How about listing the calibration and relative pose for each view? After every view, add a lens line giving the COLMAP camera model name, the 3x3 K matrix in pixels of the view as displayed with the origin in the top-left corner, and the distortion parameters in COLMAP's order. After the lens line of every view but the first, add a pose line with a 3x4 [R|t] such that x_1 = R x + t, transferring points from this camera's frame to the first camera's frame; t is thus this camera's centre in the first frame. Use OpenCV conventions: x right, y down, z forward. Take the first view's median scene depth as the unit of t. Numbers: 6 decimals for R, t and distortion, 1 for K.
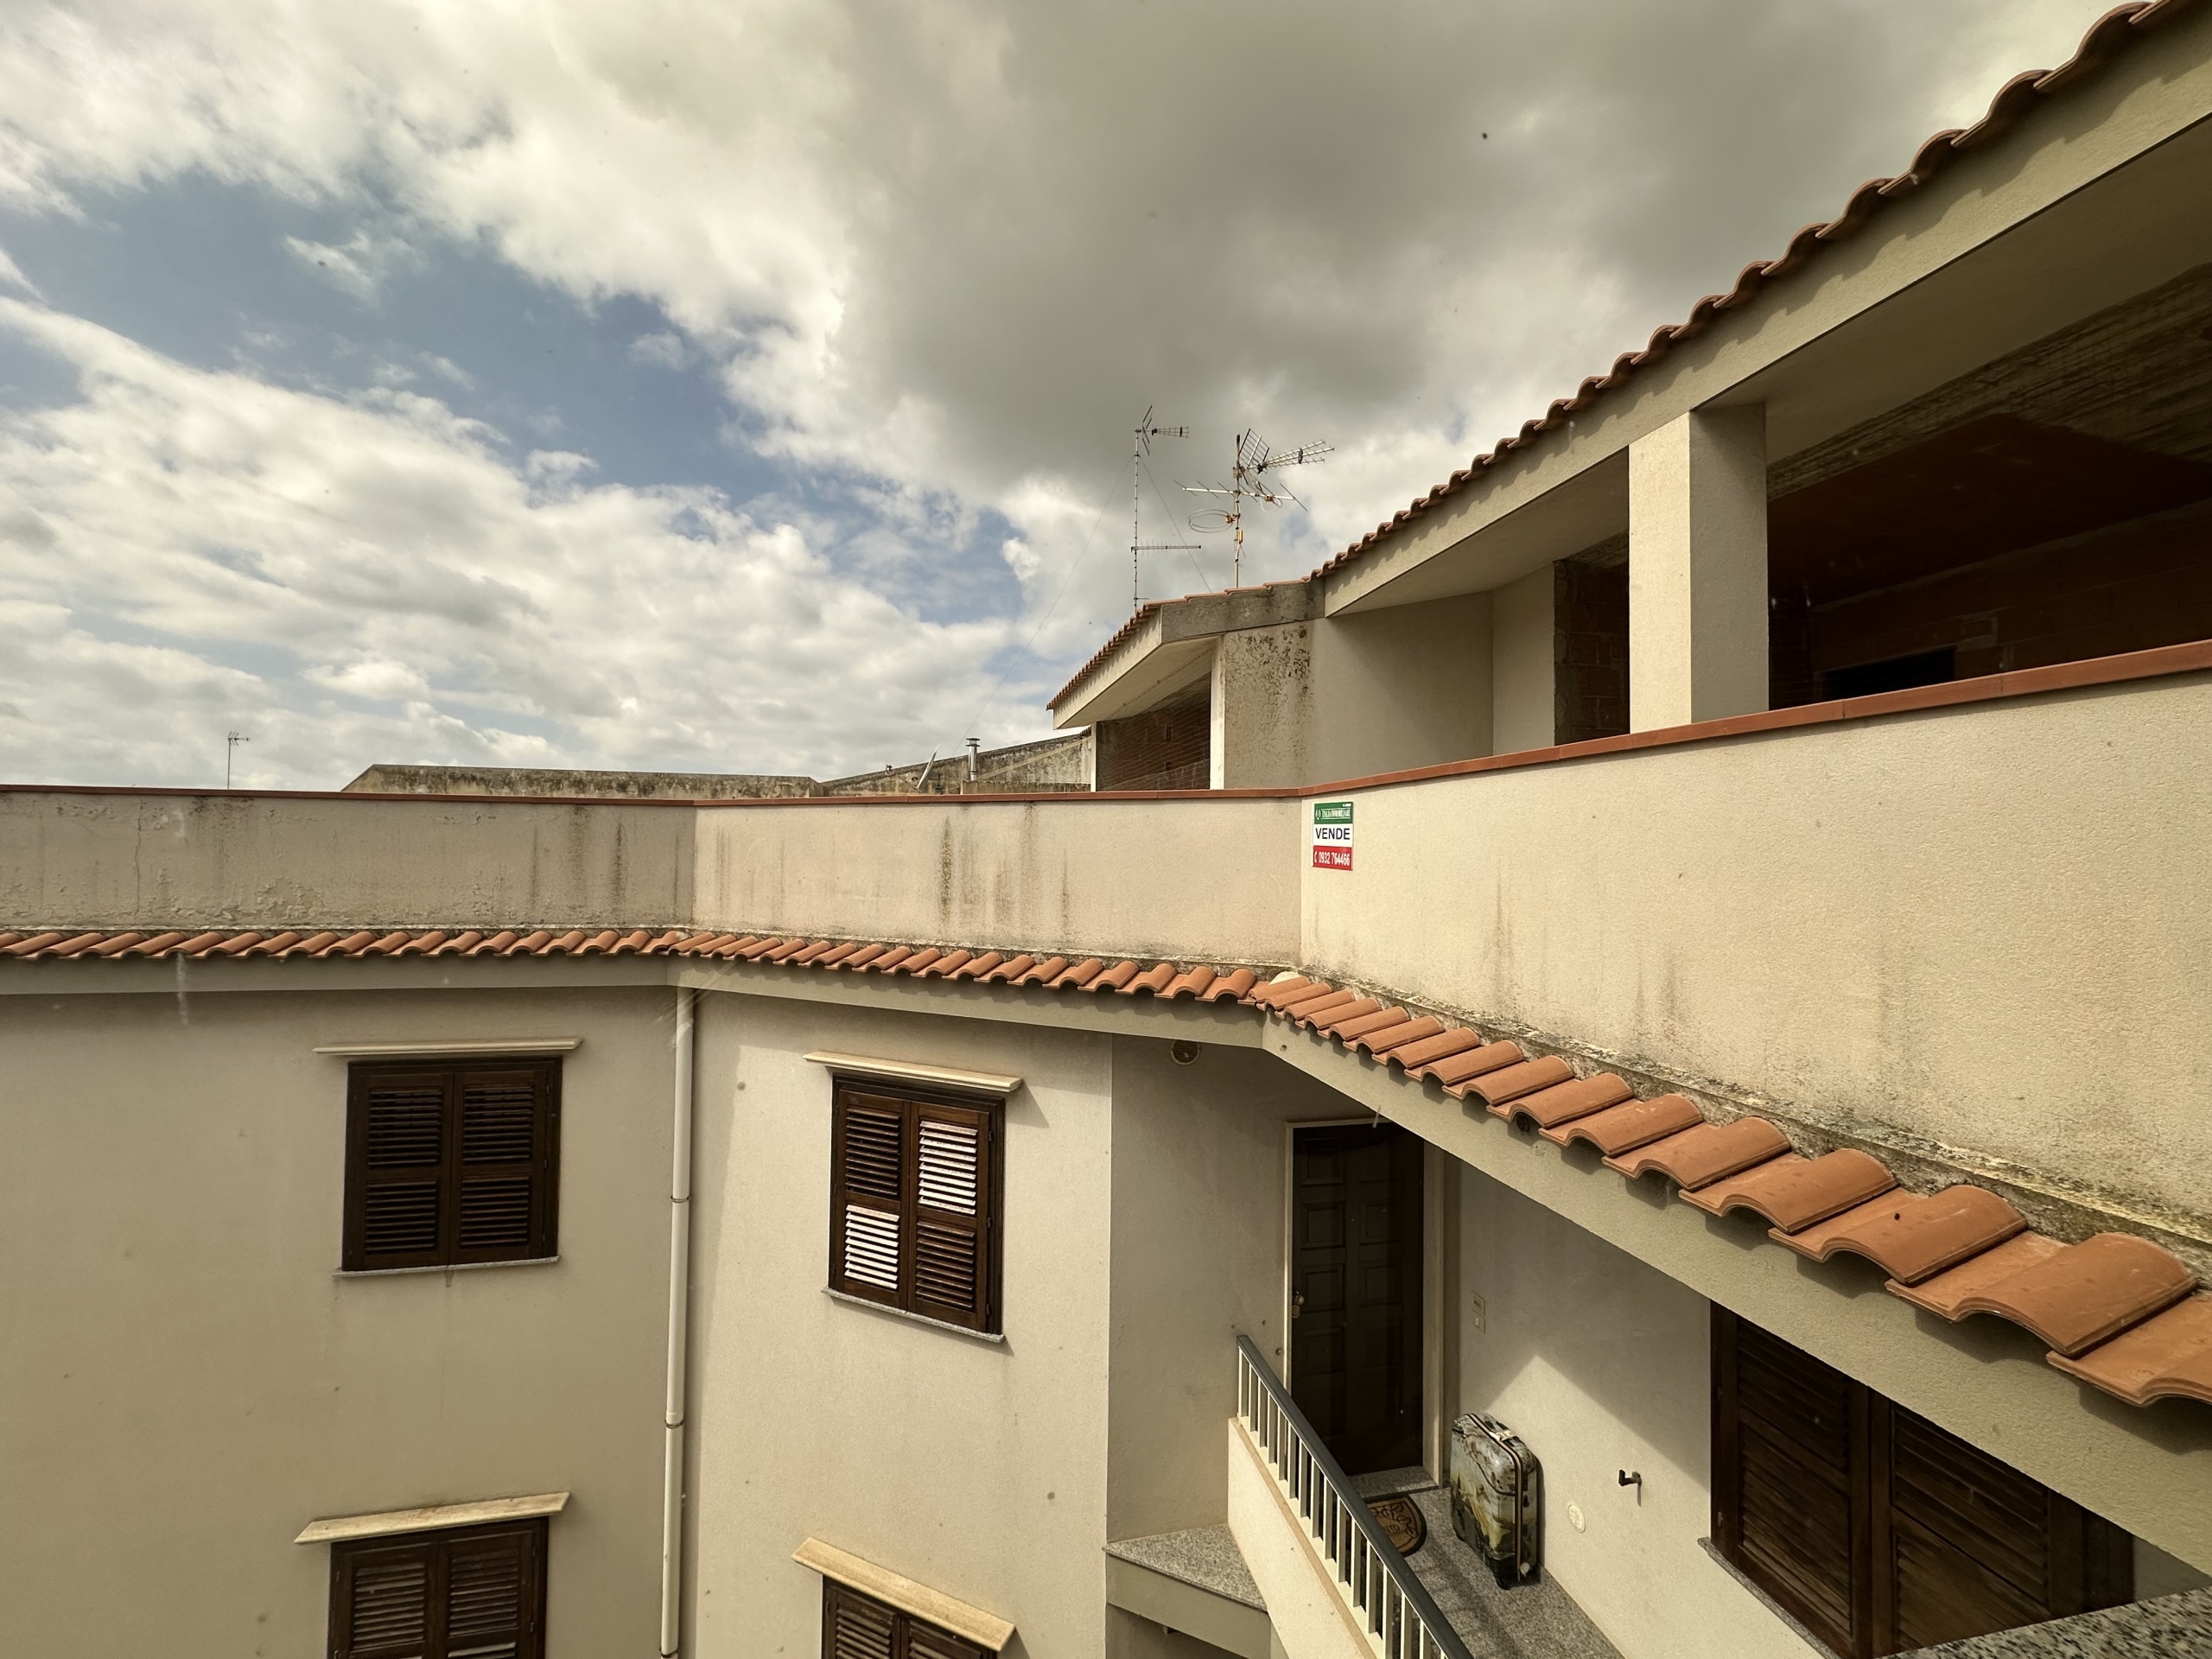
lens RADIAL K [[879.5, 0, 1106.0], [0, 879.5, 829.5], [0, 0, 1]] dist [-0.001505, 0.000488]
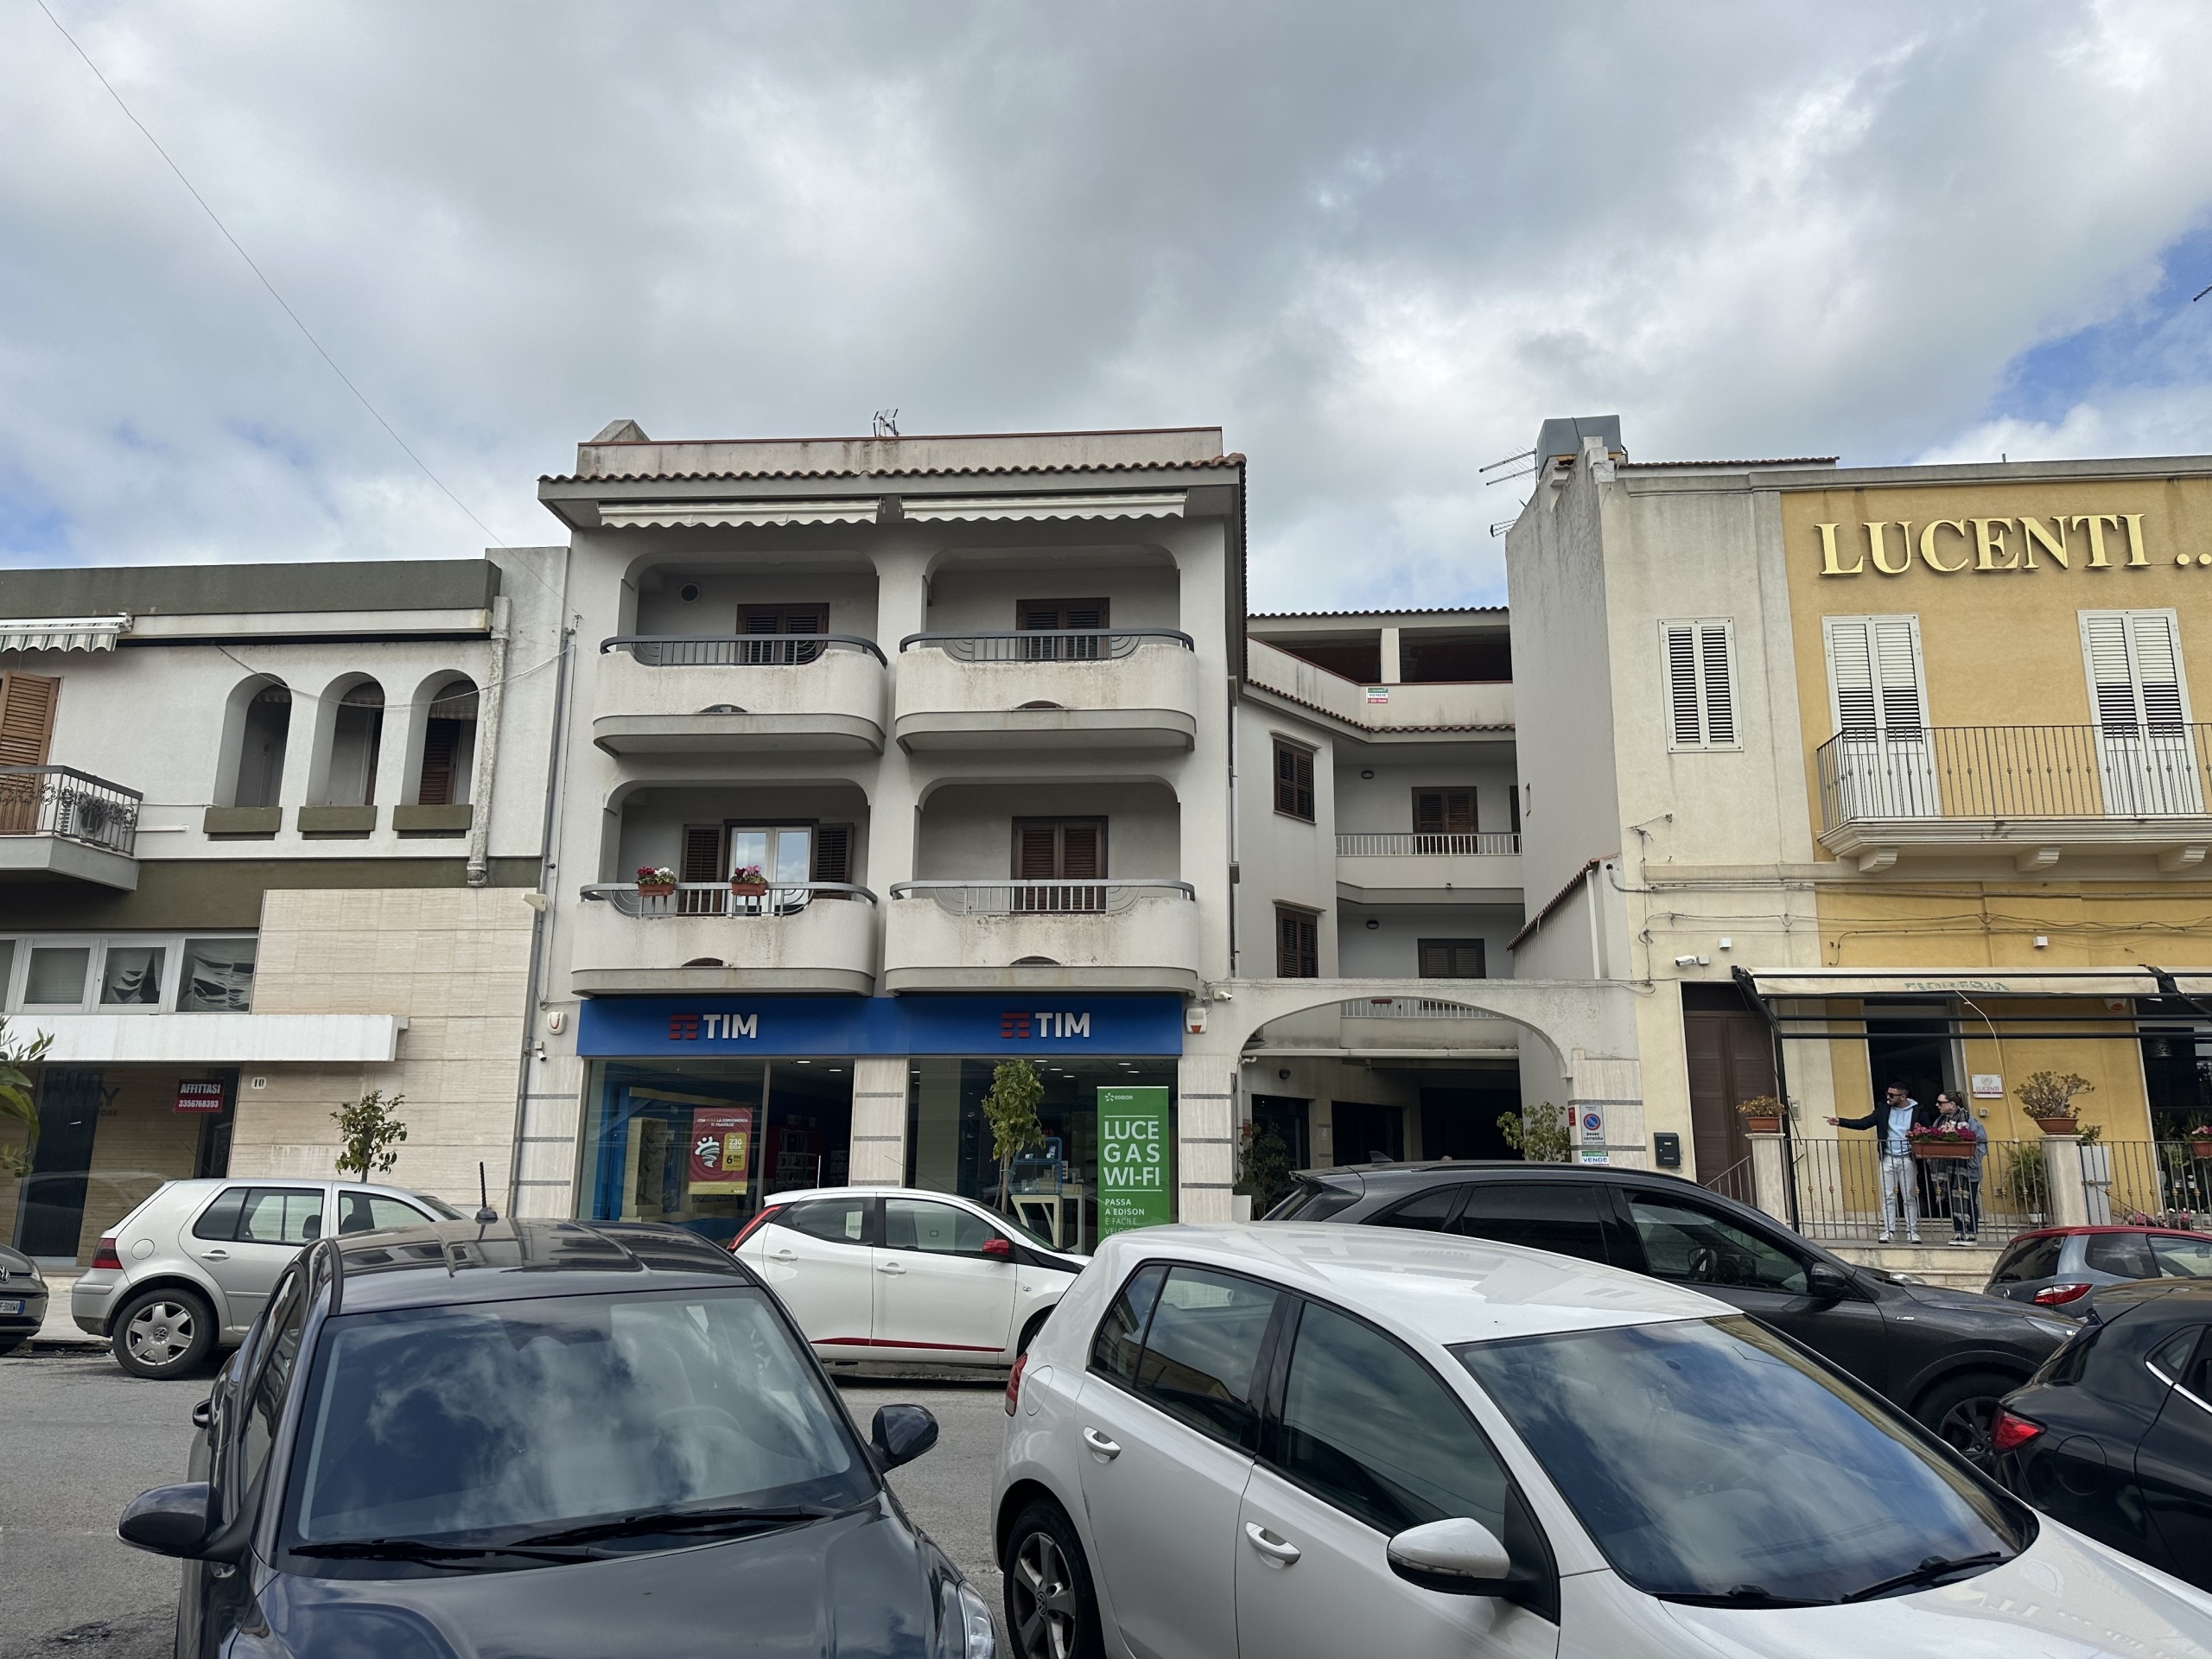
lens RADIAL K [[1521.4, 0, 1095.3], [0, 1521.4, 831.8], [0, 0, 1]] dist [0.152007, -0.255609]
pose [[0.305492, 0.198706, 0.931231, -6.626897], [-0.031378, 0.979553, -0.198723, 2.073723], [-0.951677, 0.031489, 0.305481, 0.064195]]
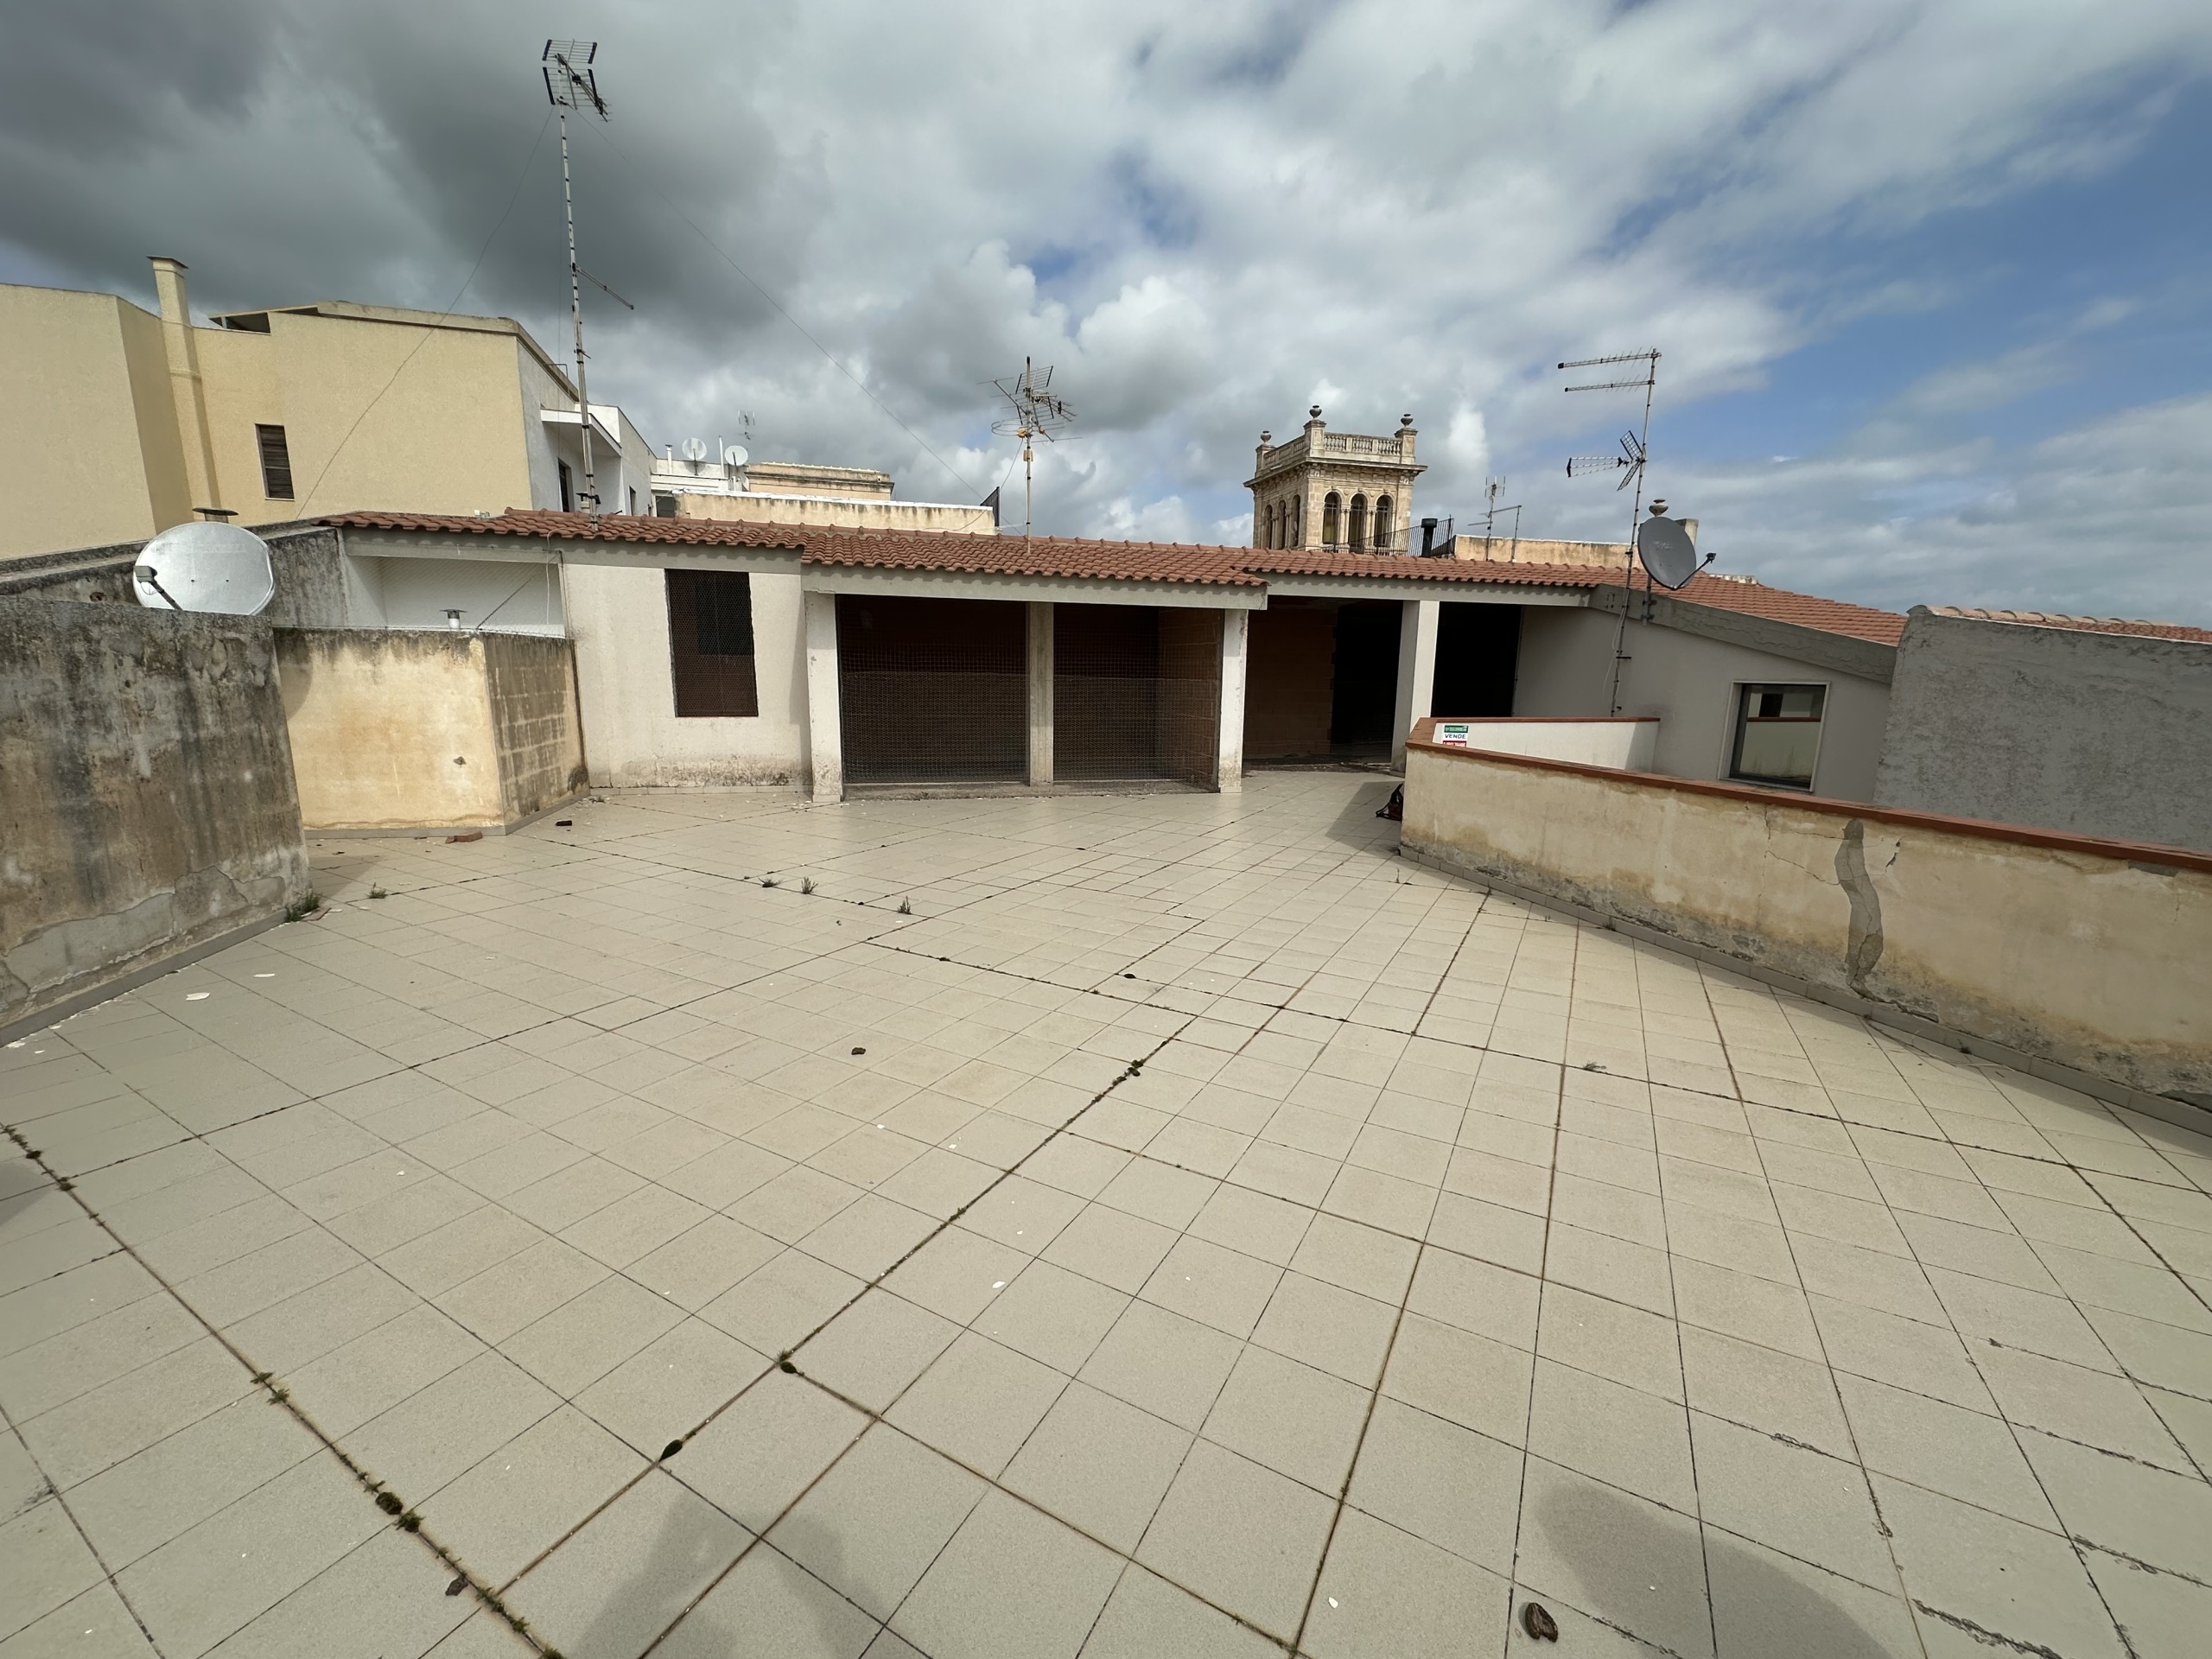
lens RADIAL K [[879.5, 0, 1106.0], [0, 879.5, 829.5], [0, 0, 1]] dist [-0.001505, 0.000488]
pose [[-0.053642, -0.193893, 0.979555, -2.493799], [-0.039989, 0.980598, 0.191909, -0.197249], [-0.997759, -0.028877, -0.060355, 2.237711]]
